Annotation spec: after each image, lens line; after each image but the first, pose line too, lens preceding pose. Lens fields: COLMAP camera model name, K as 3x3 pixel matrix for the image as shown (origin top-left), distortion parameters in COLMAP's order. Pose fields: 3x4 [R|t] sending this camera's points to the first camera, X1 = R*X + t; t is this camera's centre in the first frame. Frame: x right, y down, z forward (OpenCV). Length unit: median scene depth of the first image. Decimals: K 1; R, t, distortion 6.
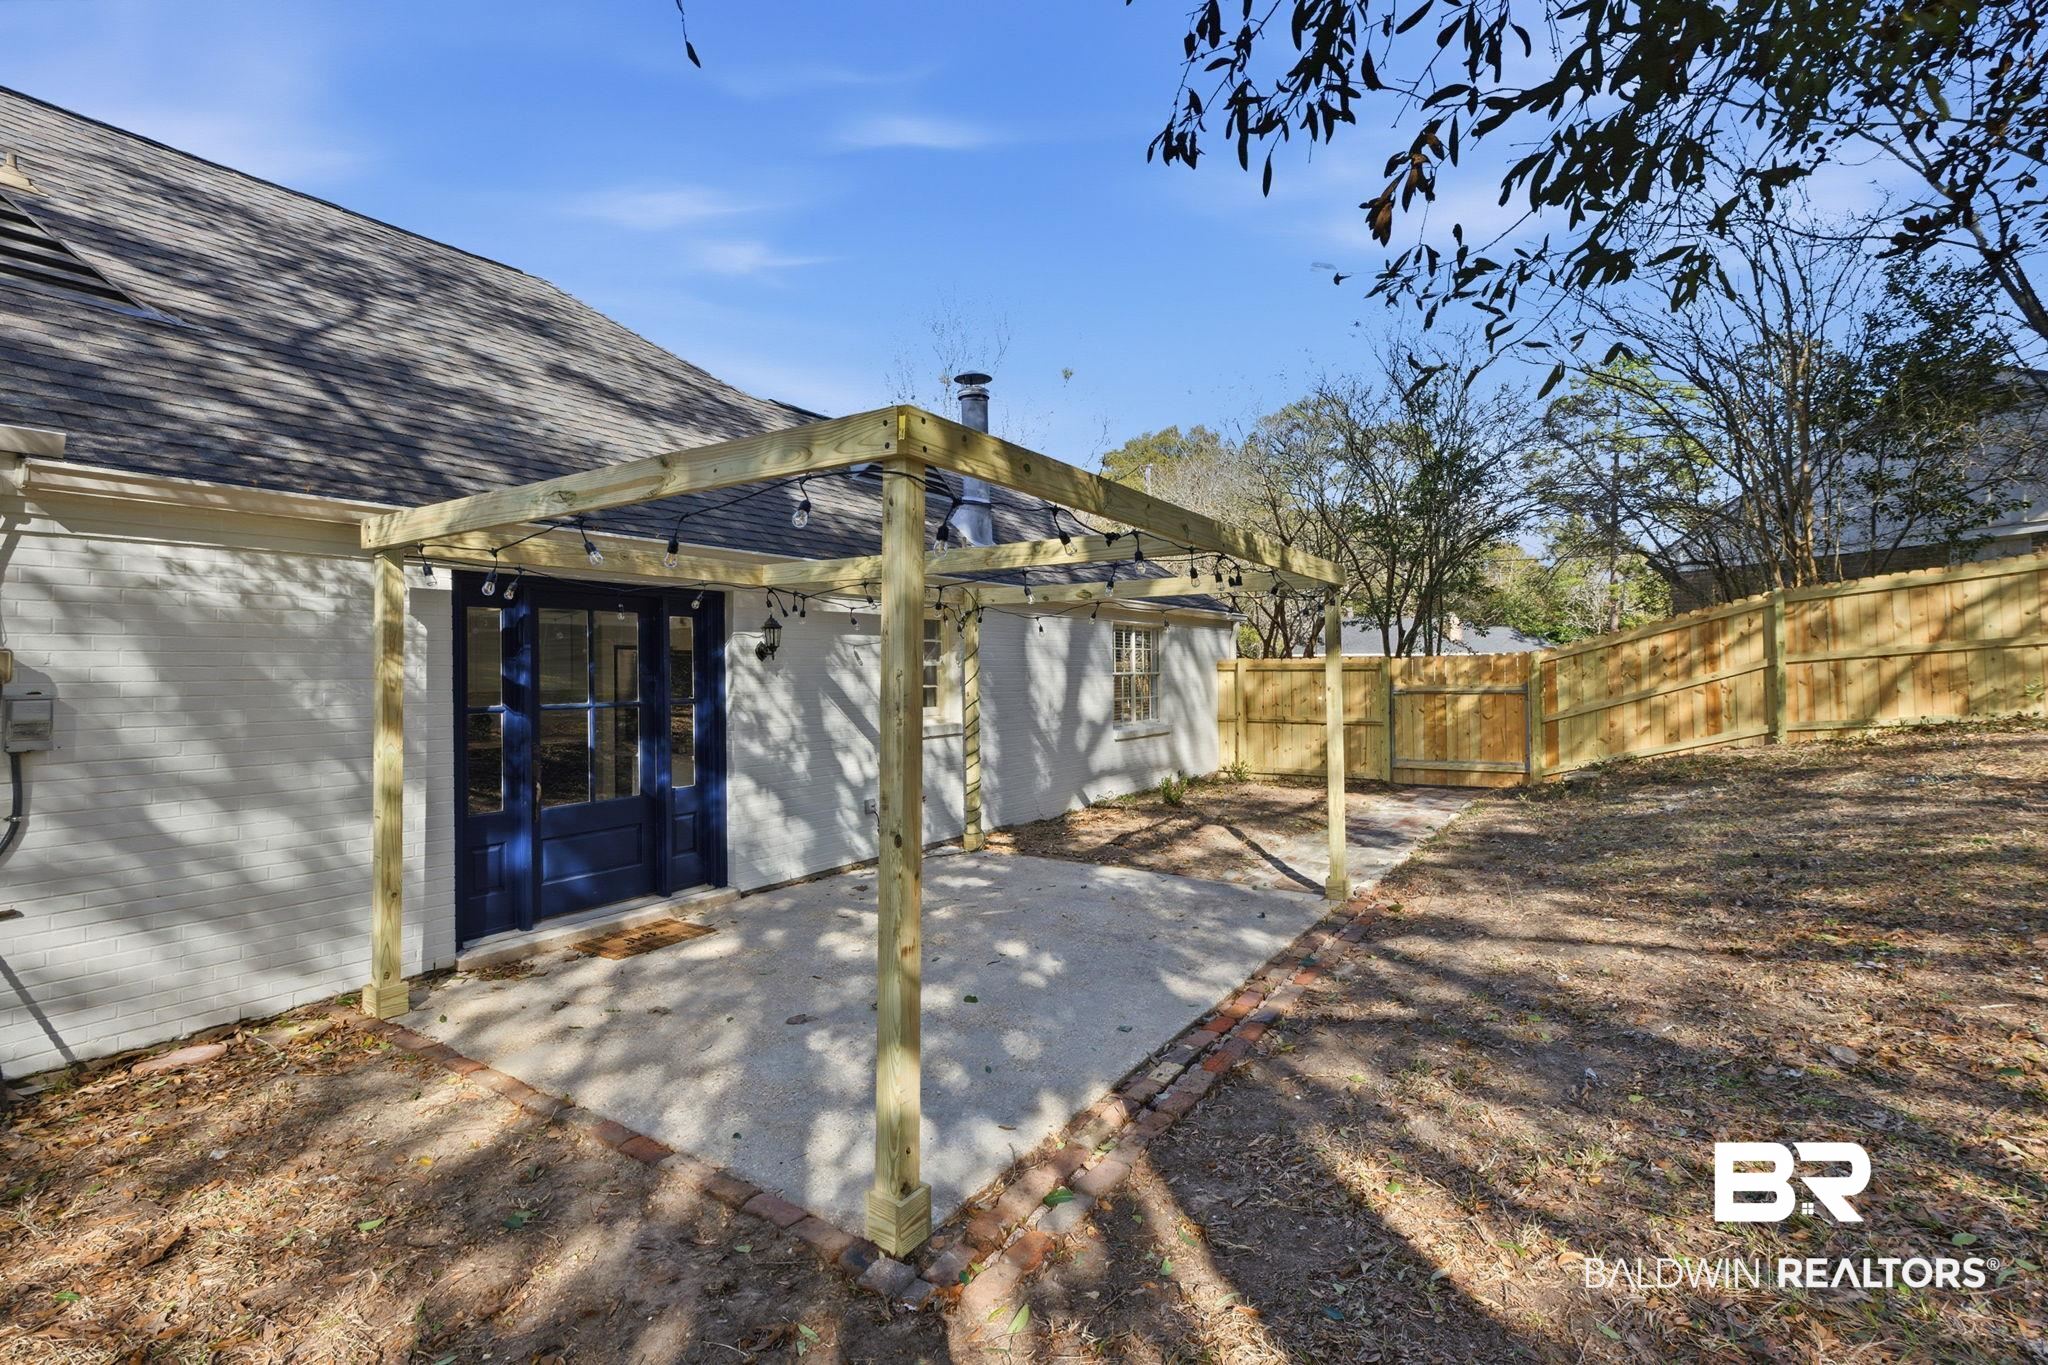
lens RADIAL K [[940.4, 0, 1024.0], [0, 940.4, 682.5], [0, 0, 1]] dist [-0.003591, -0.000481]
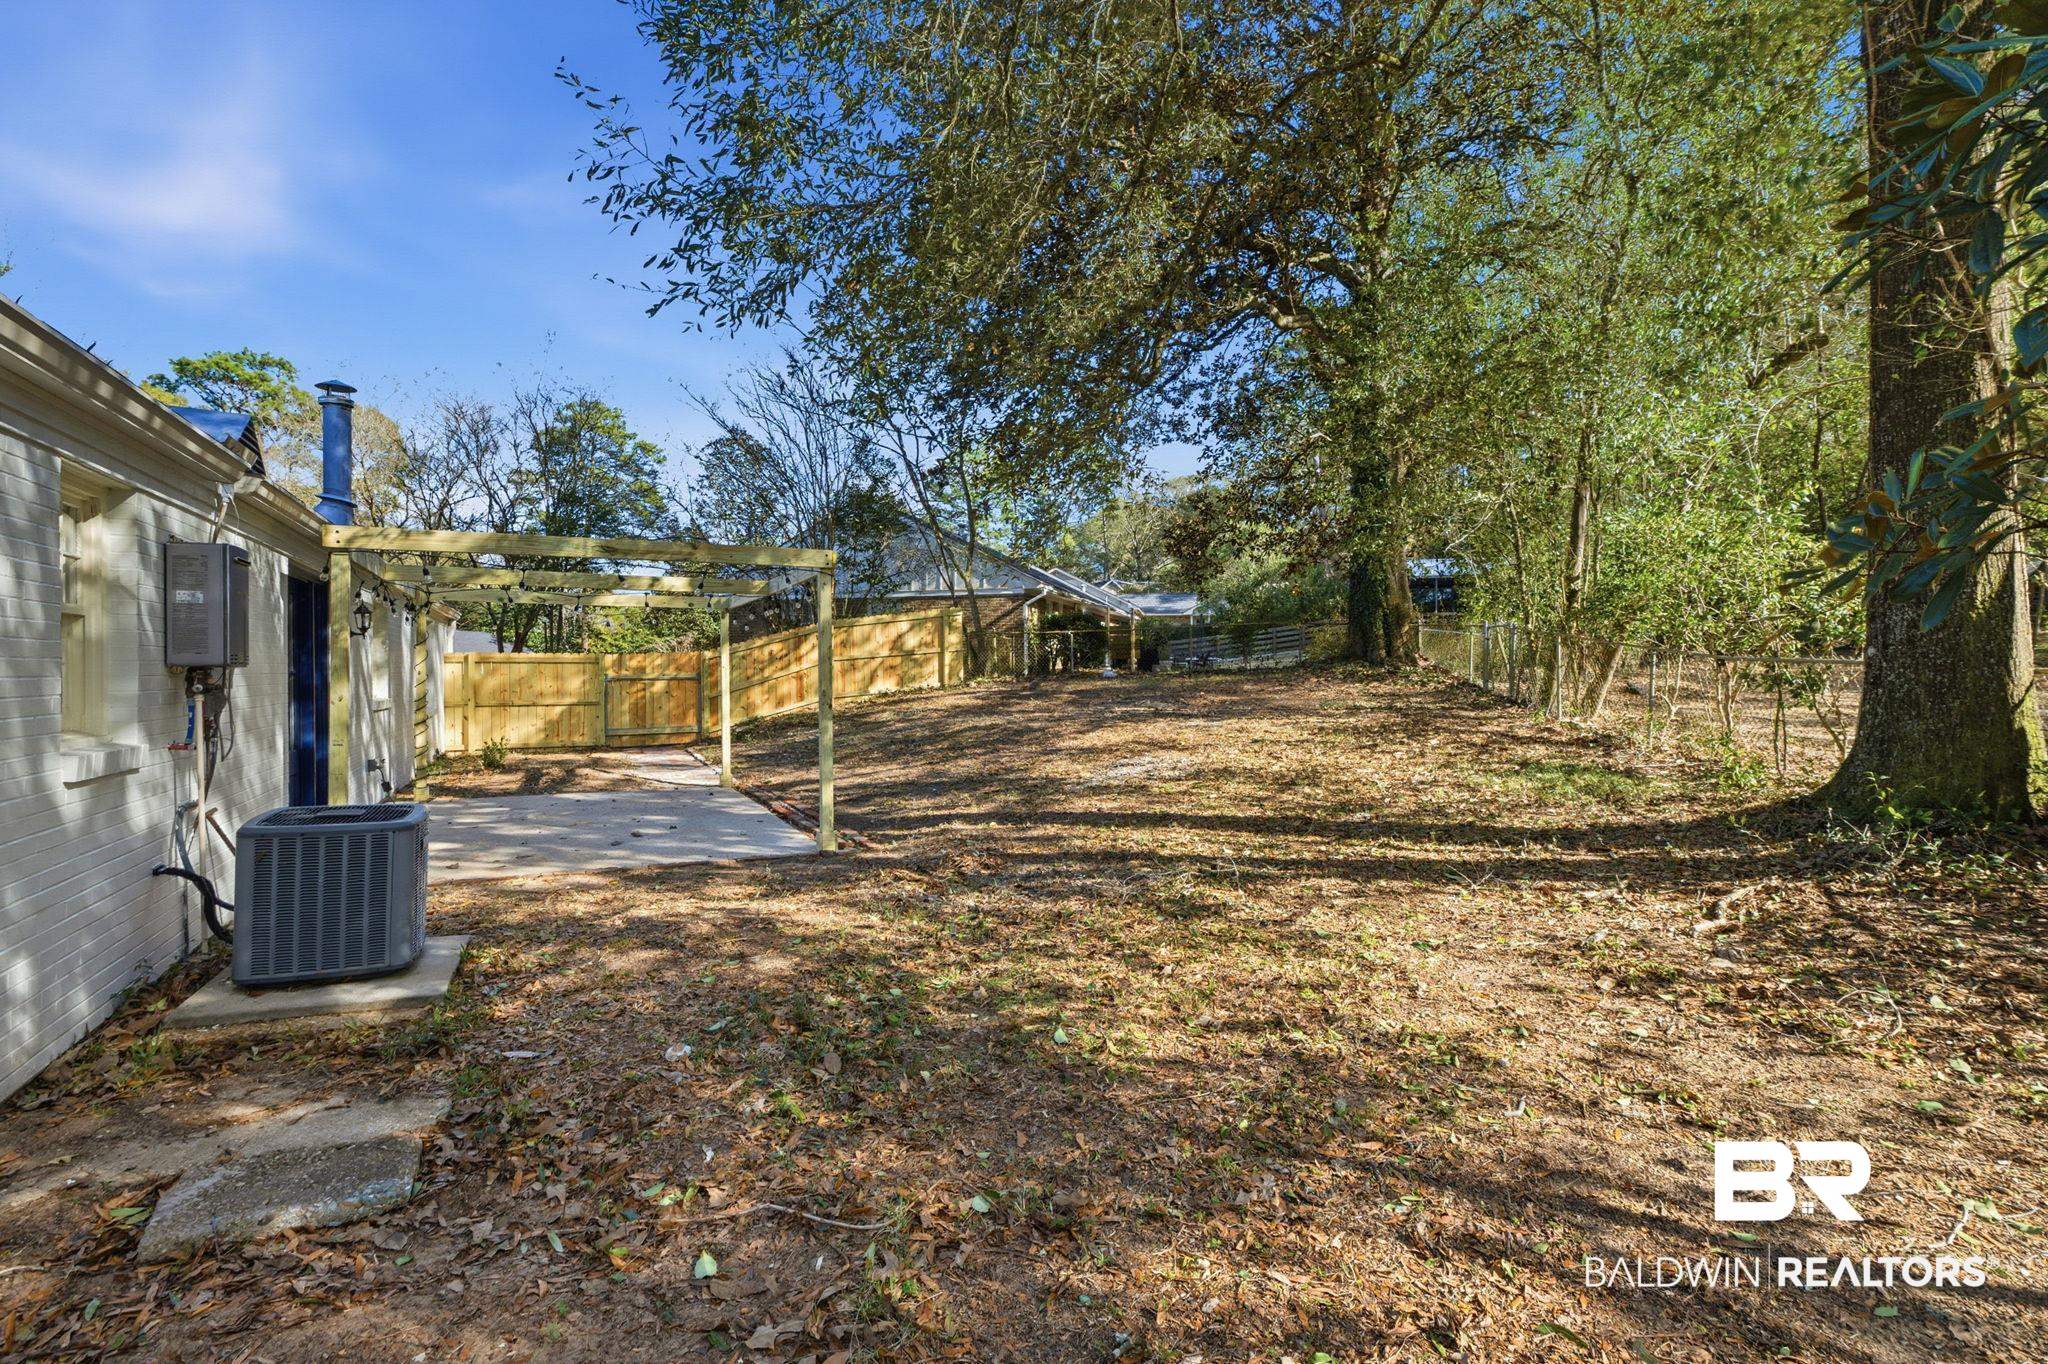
lens RADIAL K [[940.4, 0, 1024.0], [0, 940.4, 682.0], [0, 0, 1]] dist [-0.003591, -0.000481]
pose [[0.483806, -0.004002, 0.875166, -0.578870], [0.011007, 0.999938, -0.001512, 0.026555], [-0.875106, 0.010365, 0.483820, -0.201097]]
